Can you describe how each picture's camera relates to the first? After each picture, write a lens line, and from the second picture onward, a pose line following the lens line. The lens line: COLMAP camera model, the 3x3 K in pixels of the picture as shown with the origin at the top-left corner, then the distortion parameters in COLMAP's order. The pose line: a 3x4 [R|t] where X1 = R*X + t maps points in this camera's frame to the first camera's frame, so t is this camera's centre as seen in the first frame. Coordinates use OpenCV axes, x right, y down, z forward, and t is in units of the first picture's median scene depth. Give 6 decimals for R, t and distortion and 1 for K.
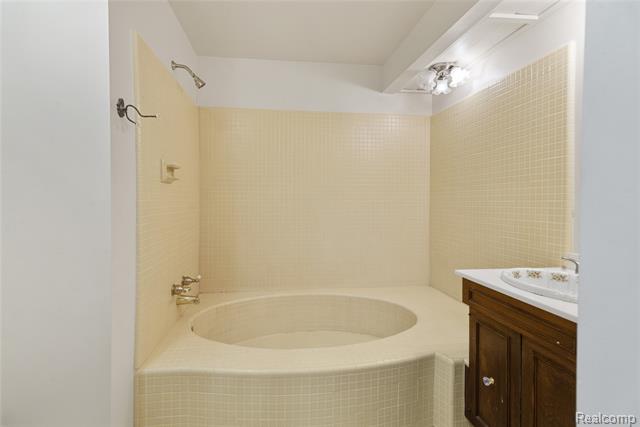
lens RADIAL K [[308.7, 0, 313.4], [0, 308.7, 209.6], [0, 0, 1]] dist [0.018871, -0.001065]
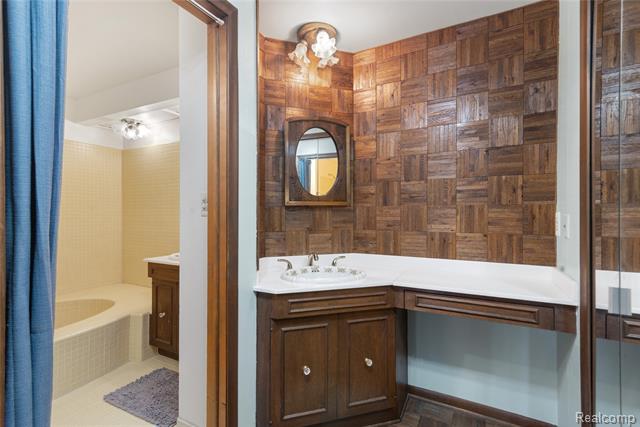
lens RADIAL K [[308.7, 0, 314.7], [0, 308.7, 216.4], [0, 0, 1]] dist [0.018871, -0.001065]
pose [[0.590294, -0.002552, 0.807184, -0.344433], [0.012952, 0.999896, -0.006310, -0.016500], [-0.807084, 0.014180, 0.590266, -0.726172]]
